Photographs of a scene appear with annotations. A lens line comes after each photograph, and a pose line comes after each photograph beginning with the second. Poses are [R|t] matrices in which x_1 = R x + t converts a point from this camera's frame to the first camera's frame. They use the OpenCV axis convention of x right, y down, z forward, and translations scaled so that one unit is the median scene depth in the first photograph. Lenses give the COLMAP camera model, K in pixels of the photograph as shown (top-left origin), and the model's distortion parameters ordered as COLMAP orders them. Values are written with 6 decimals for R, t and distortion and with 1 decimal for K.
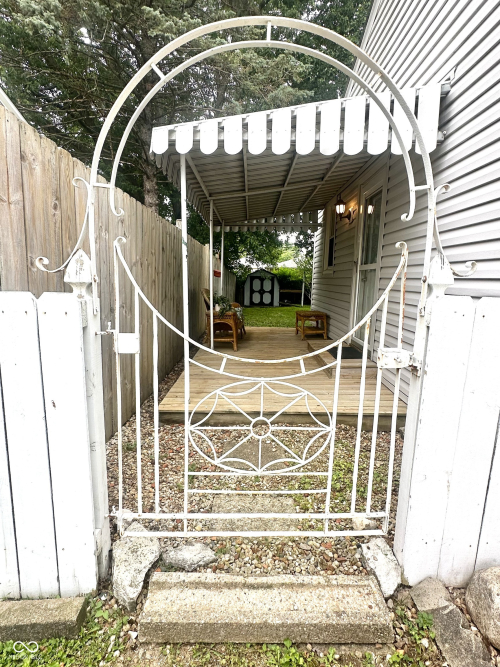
lens RADIAL K [[349.8, 0, 249.3], [0, 349.8, 336.3], [0, 0, 1]] dist [0.002939, 0.000137]
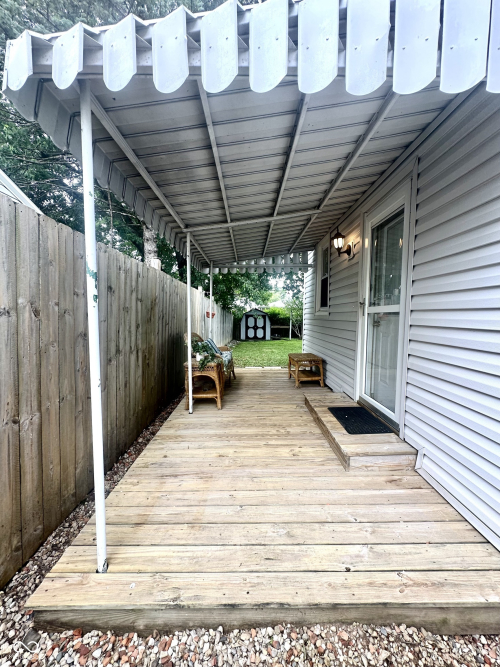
lens RADIAL K [[266.2, 0, 250.3], [0, 266.2, 328.2], [0, 0, 1]] dist [-0.002455, 0.000932]
pose [[0.999904, -0.010676, 0.008877, 0.024423], [0.011608, 0.993572, -0.112606, -0.061403], [-0.007617, 0.112698, 0.993600, 0.276614]]
